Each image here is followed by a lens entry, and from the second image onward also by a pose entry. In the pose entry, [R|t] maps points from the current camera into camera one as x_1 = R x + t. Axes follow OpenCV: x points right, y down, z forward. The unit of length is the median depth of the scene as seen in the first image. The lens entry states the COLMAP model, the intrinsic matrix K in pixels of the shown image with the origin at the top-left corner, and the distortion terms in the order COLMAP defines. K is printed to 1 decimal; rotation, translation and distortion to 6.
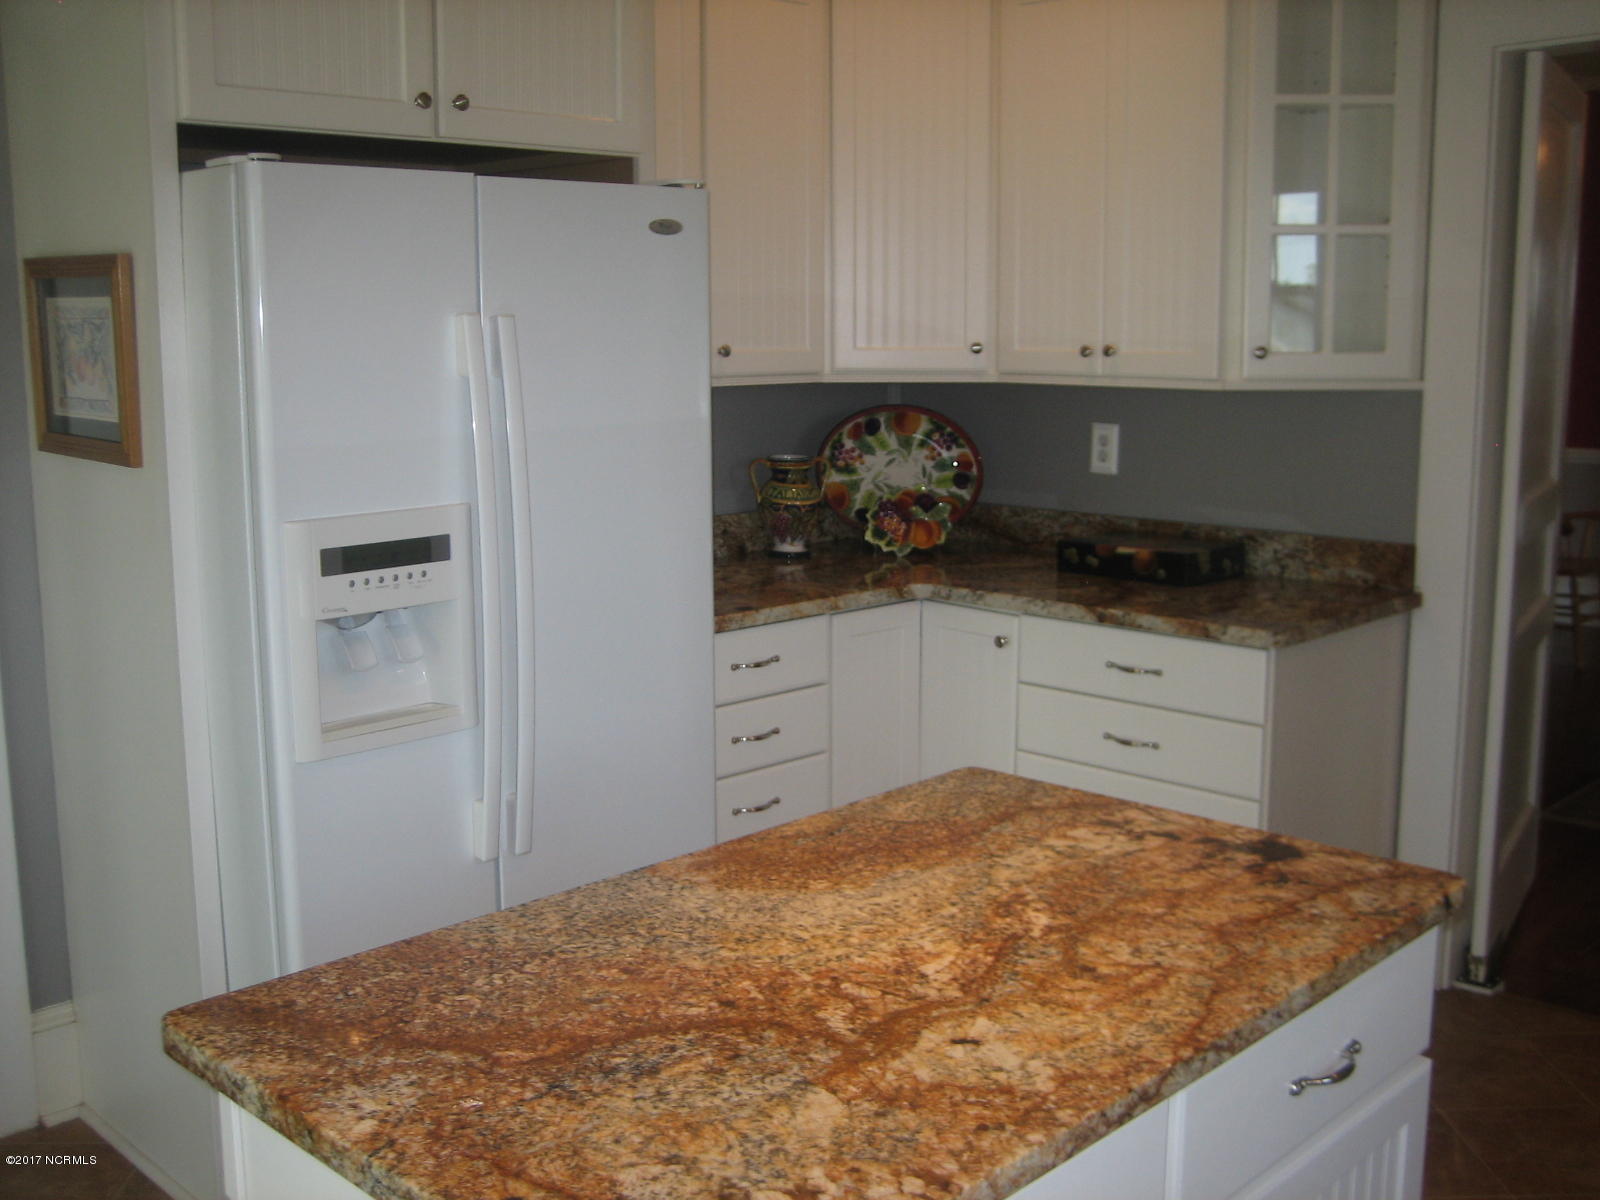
lens RADIAL K [[1658.5, 0, 790.2], [0, 1658.5, 587.2], [0, 0, 1]] dist [-0.150898, 0.172756]
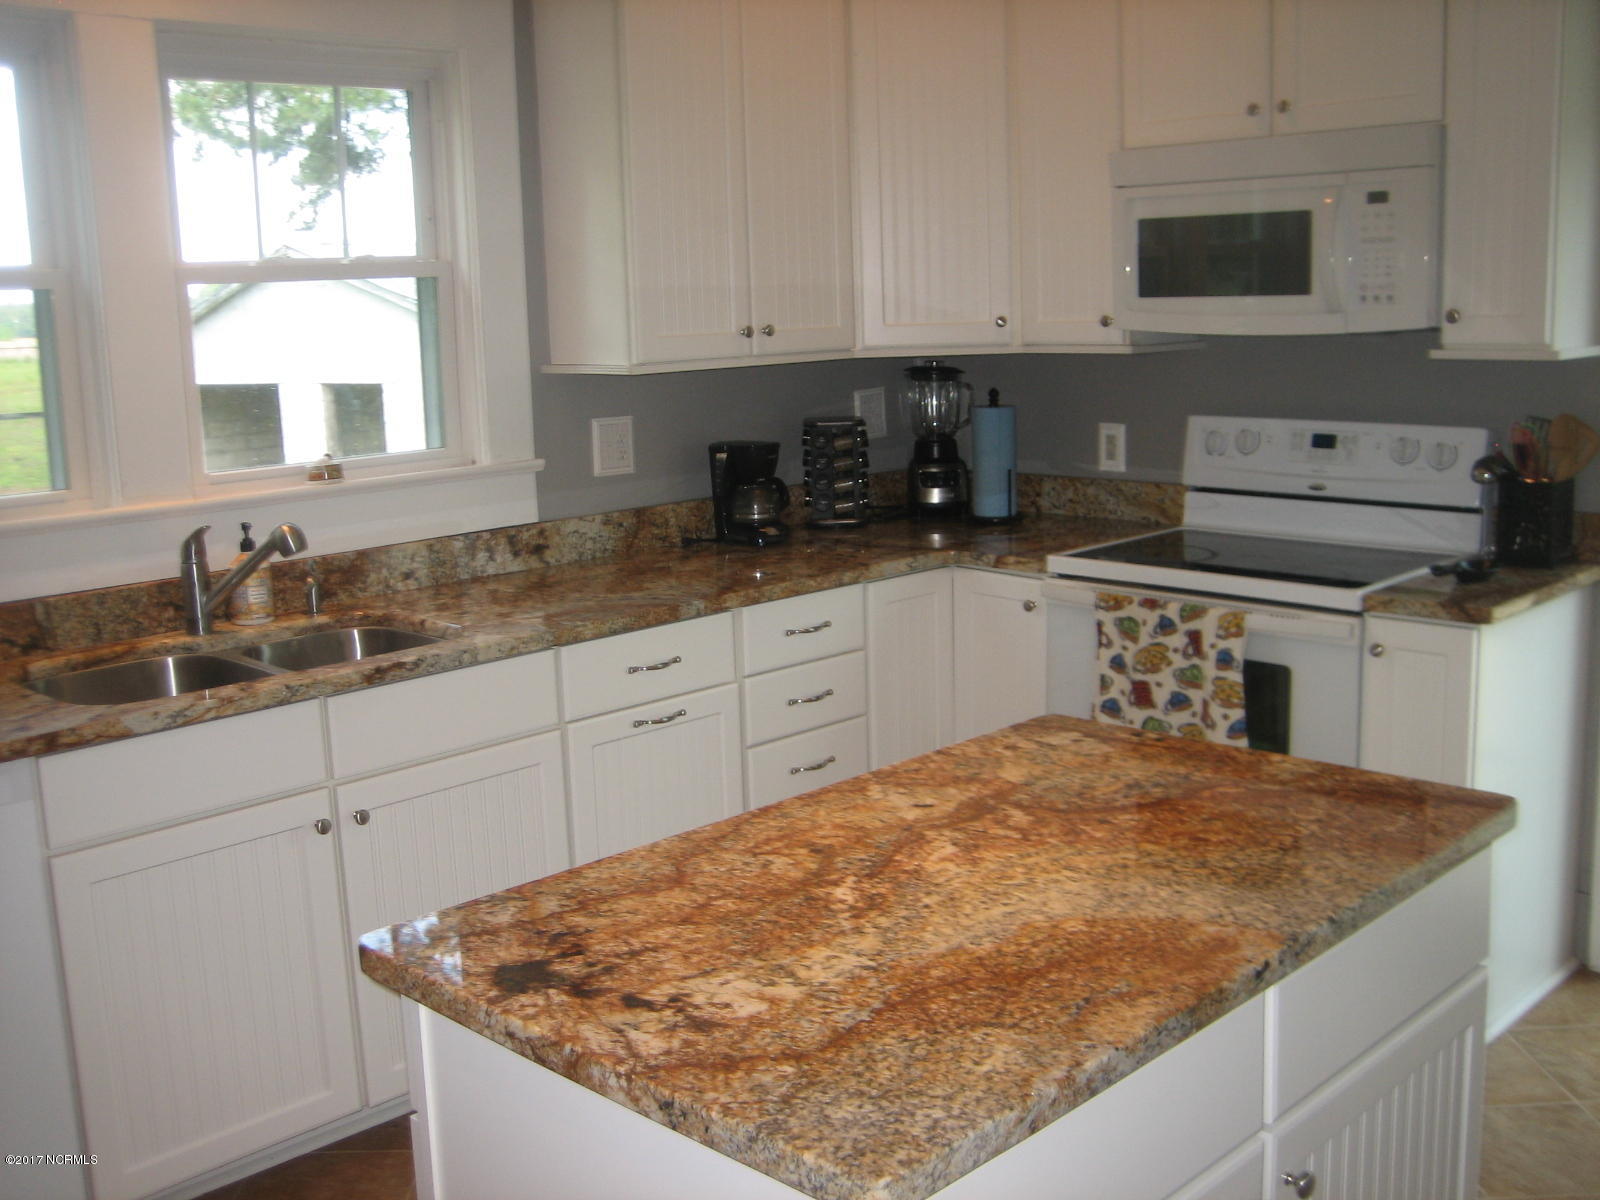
lens RADIAL K [[1658.5, 0, 790.2], [0, 1658.5, 587.2], [0, 0, 1]] dist [-0.150898, 0.172756]
pose [[-0.999258, 0.037268, 0.009675, 0.171794], [0.038379, 0.943904, 0.327982, -0.322019], [0.003091, 0.328110, -0.944634, 1.954350]]
